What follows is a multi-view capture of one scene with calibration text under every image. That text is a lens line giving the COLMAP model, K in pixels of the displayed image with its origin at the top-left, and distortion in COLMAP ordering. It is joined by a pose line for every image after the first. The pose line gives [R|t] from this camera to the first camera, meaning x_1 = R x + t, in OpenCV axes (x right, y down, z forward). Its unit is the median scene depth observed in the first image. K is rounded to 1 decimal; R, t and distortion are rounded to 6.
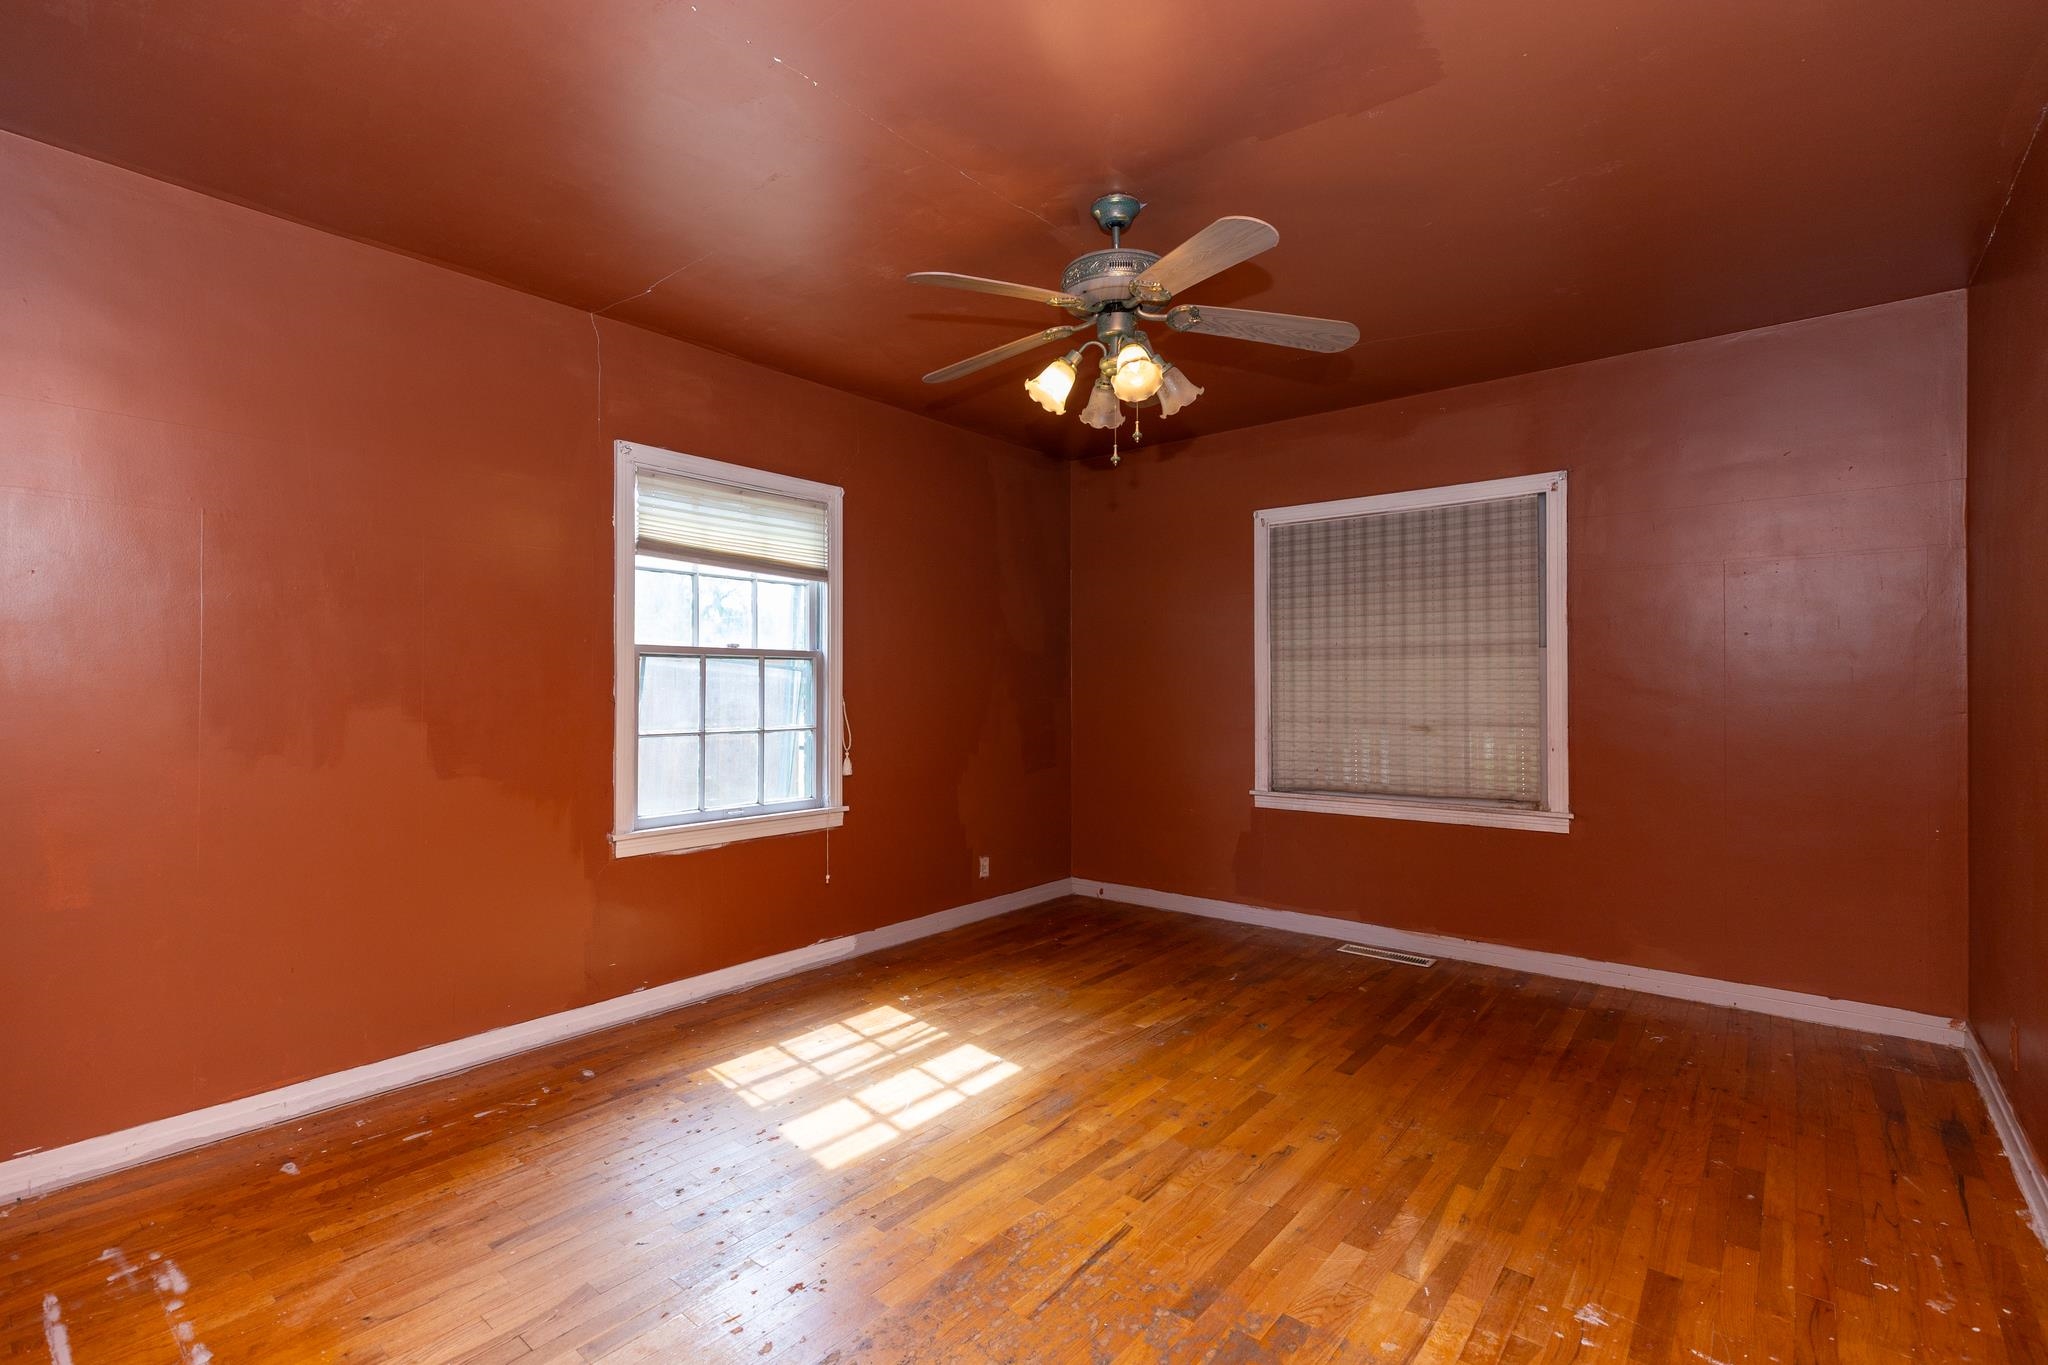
lens RADIAL K [[924.5, 0, 1005.2], [0, 924.5, 683.1], [0, 0, 1]] dist [0.002811, 0.000591]
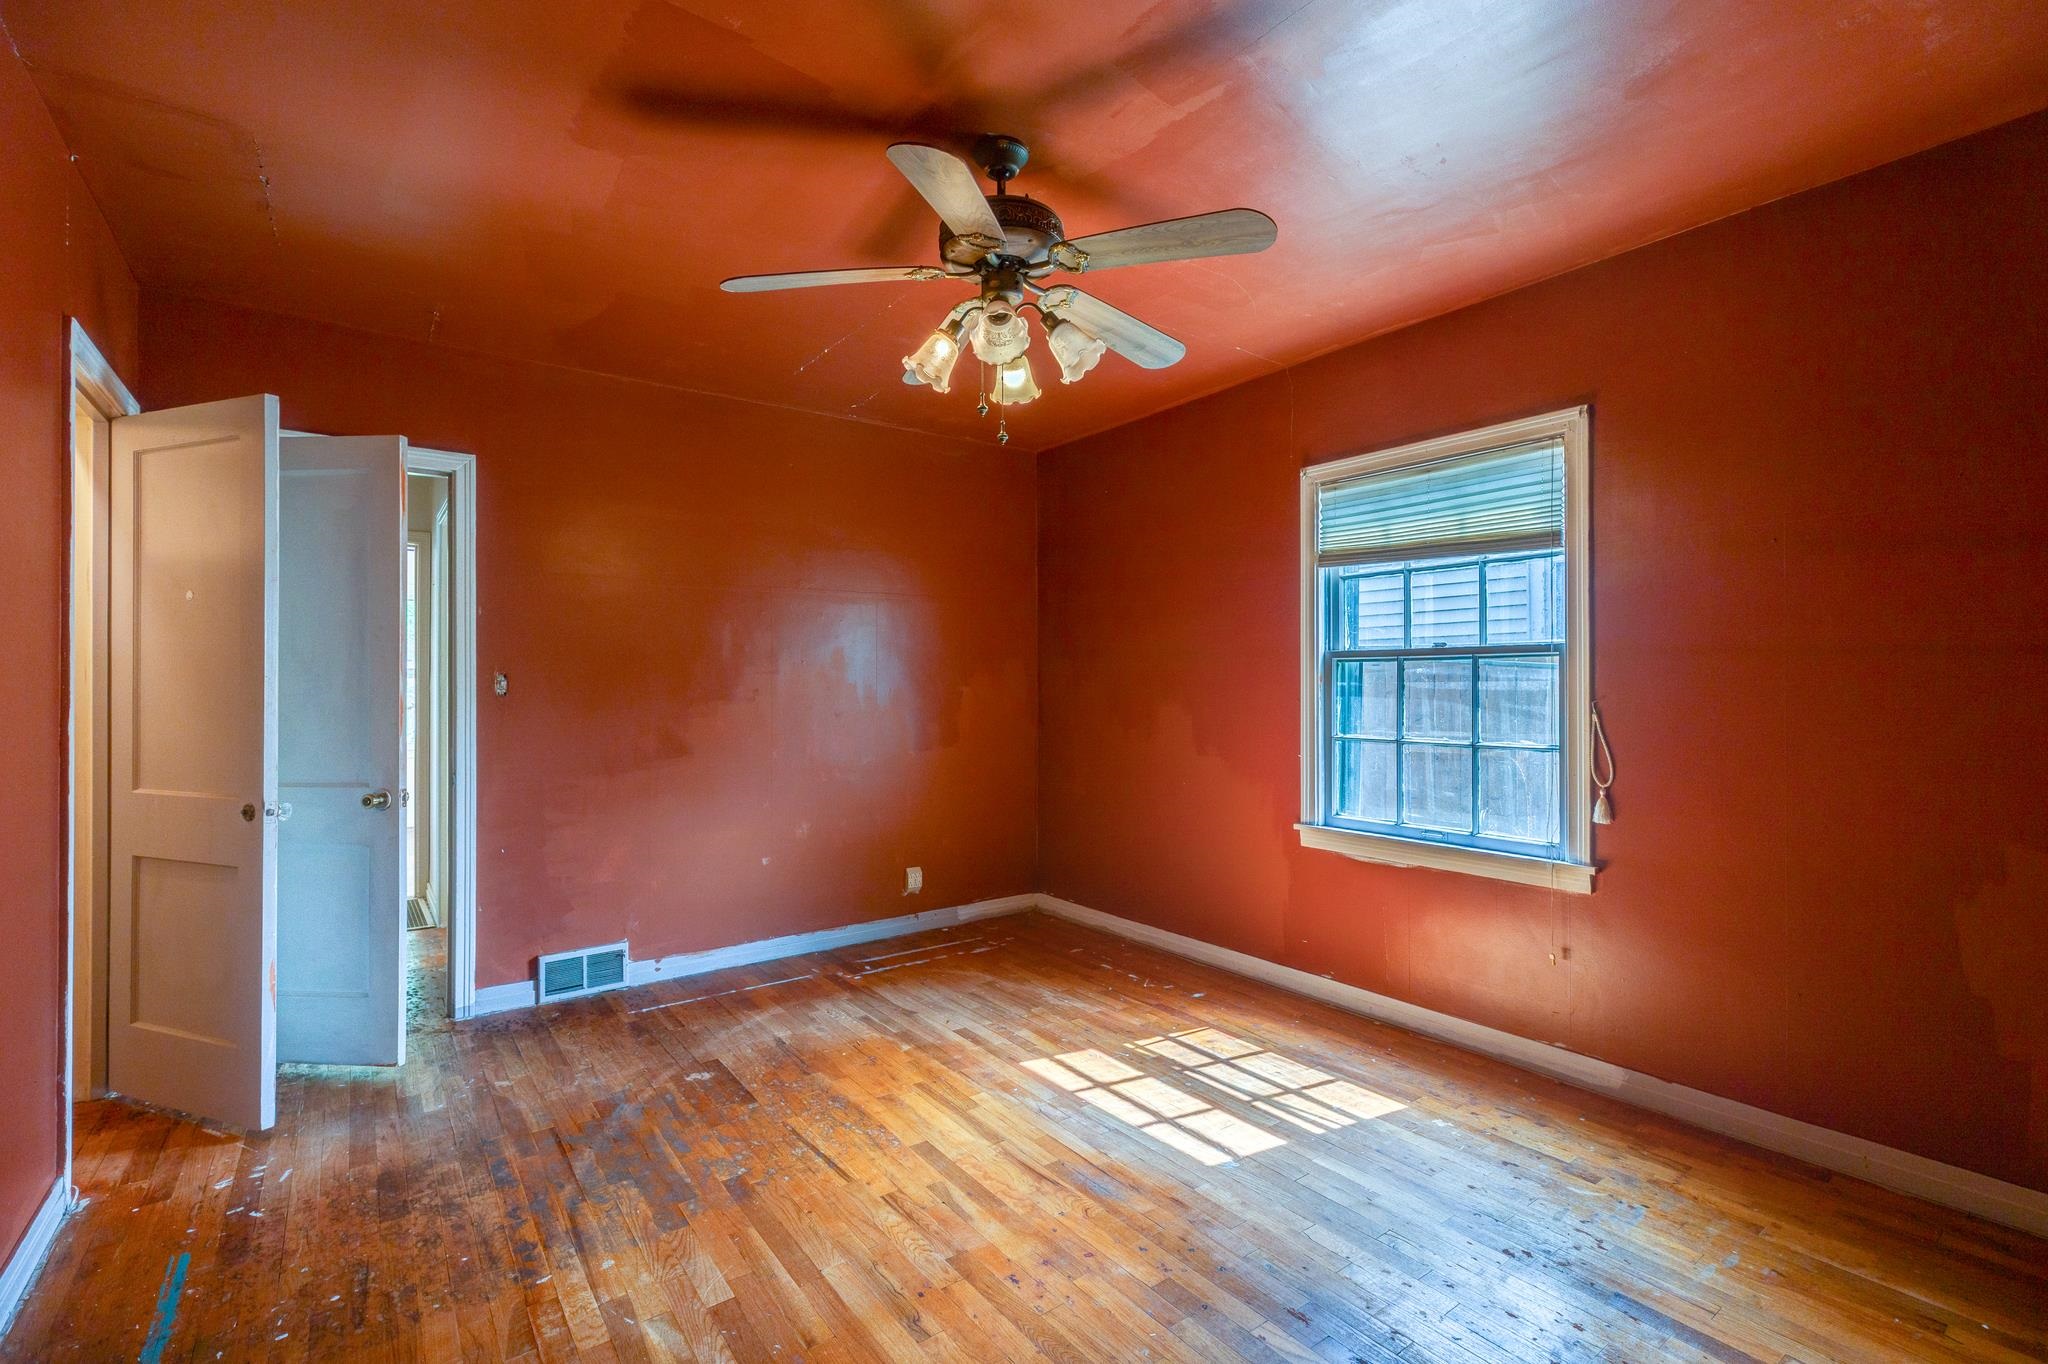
lens RADIAL K [[924.5, 0, 1006.1], [0, 924.5, 681.7], [0, 0, 1]] dist [0.002811, 0.000591]
pose [[-0.244072, -0.003903, -0.969749, 1.053167], [0.002400, 0.999986, -0.004629, -0.004527], [0.969754, -0.003457, -0.244059, 1.312740]]
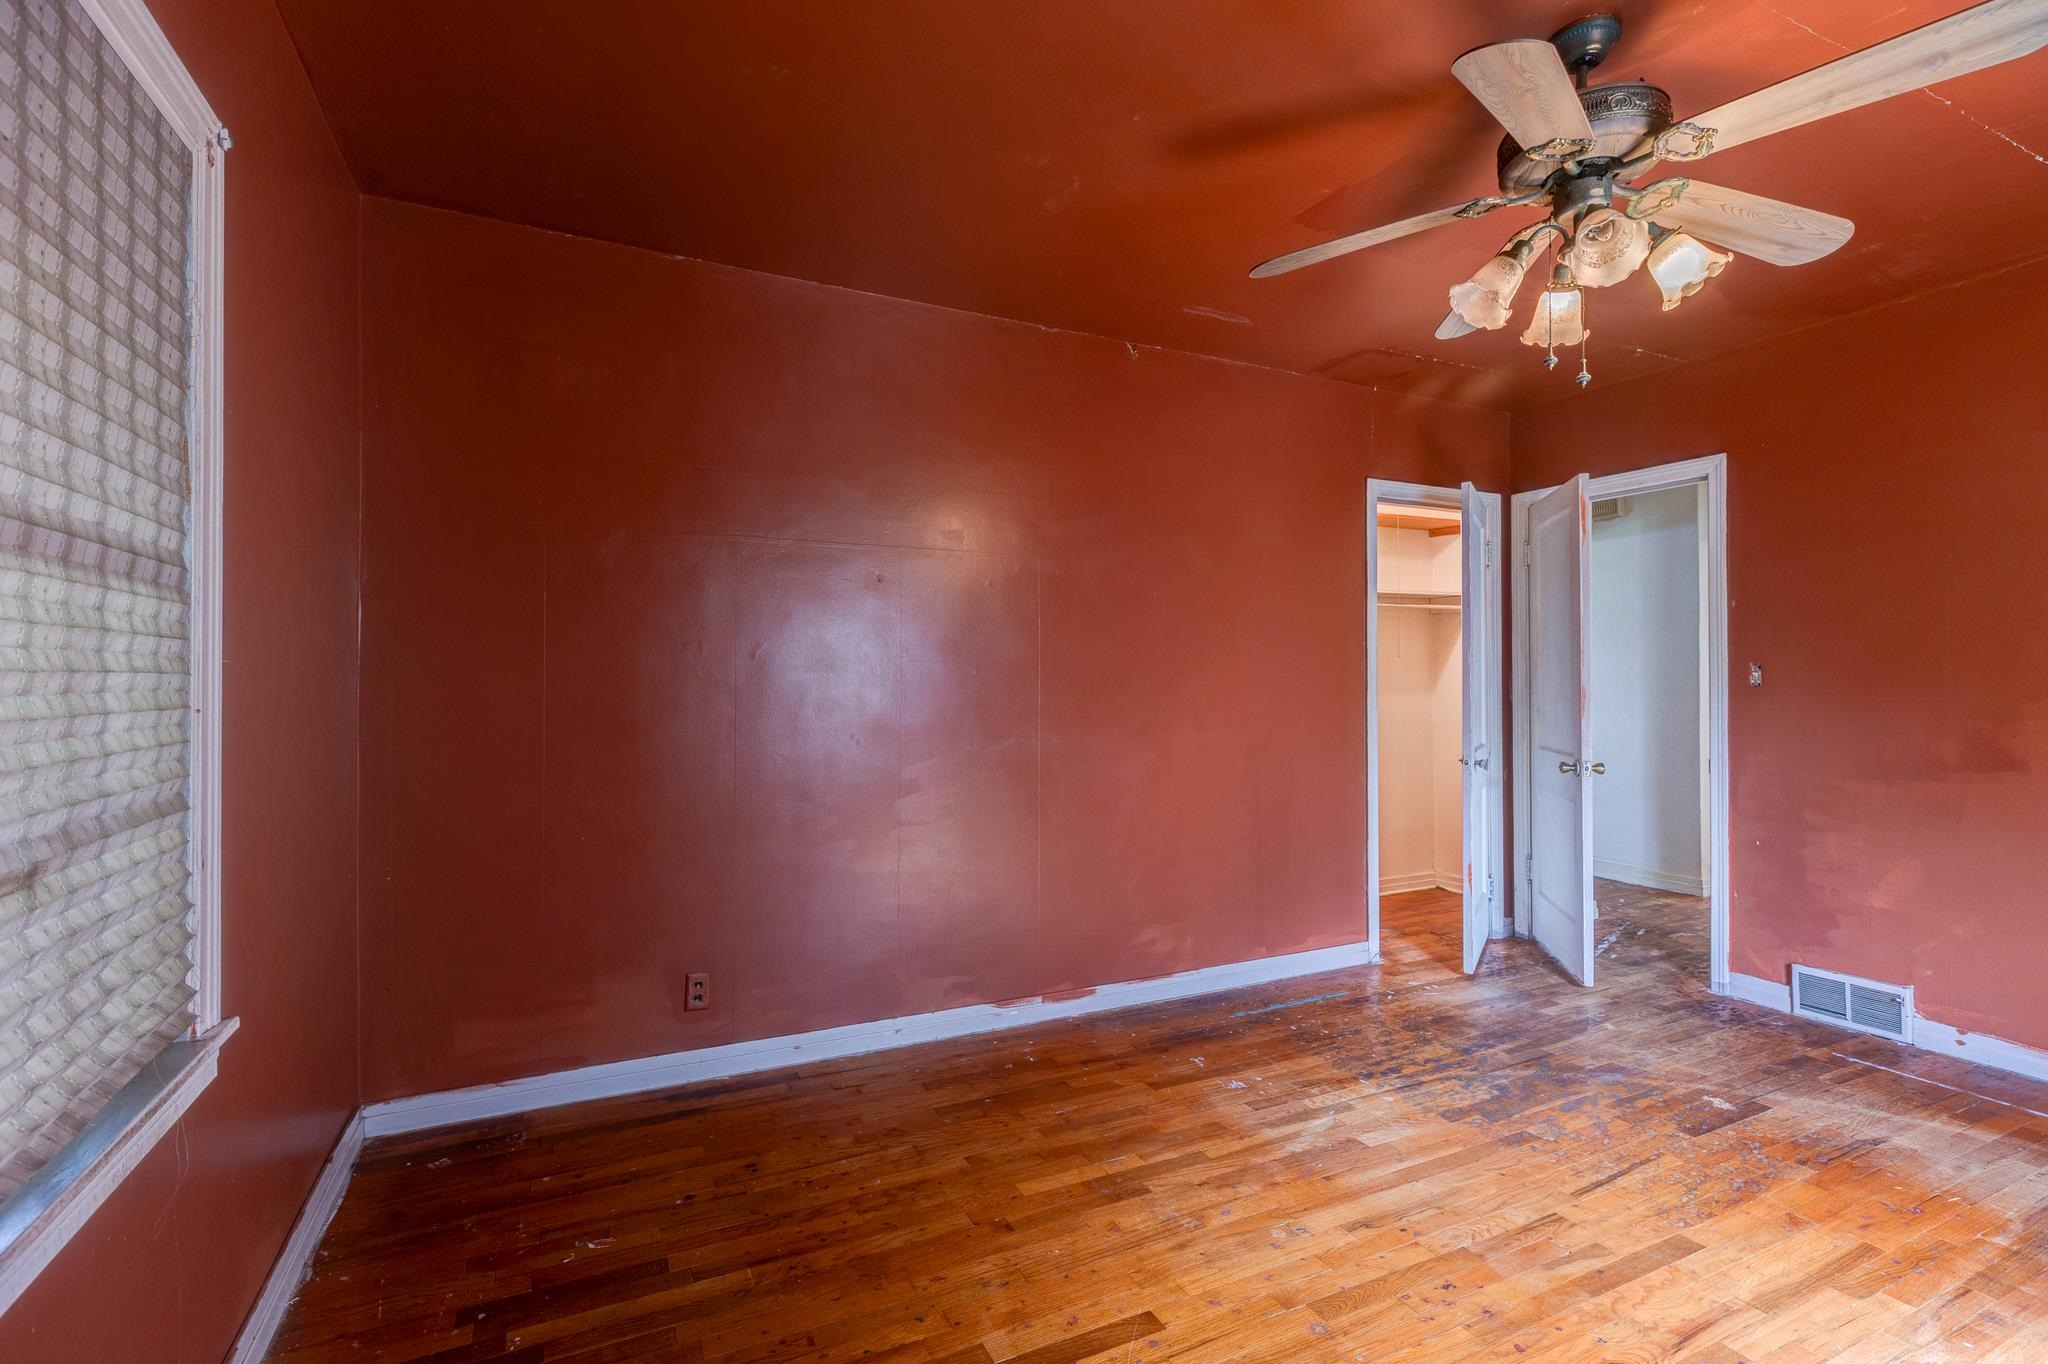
lens RADIAL K [[924.5, 0, 1029.5], [0, 924.5, 677.4], [0, 0, 1]] dist [0.002811, 0.000591]
pose [[-0.912918, 0.002652, 0.408135, 0.241996], [0.000797, 0.999989, -0.004715, 0.000846], [-0.408143, -0.003979, -0.912909, 2.005936]]
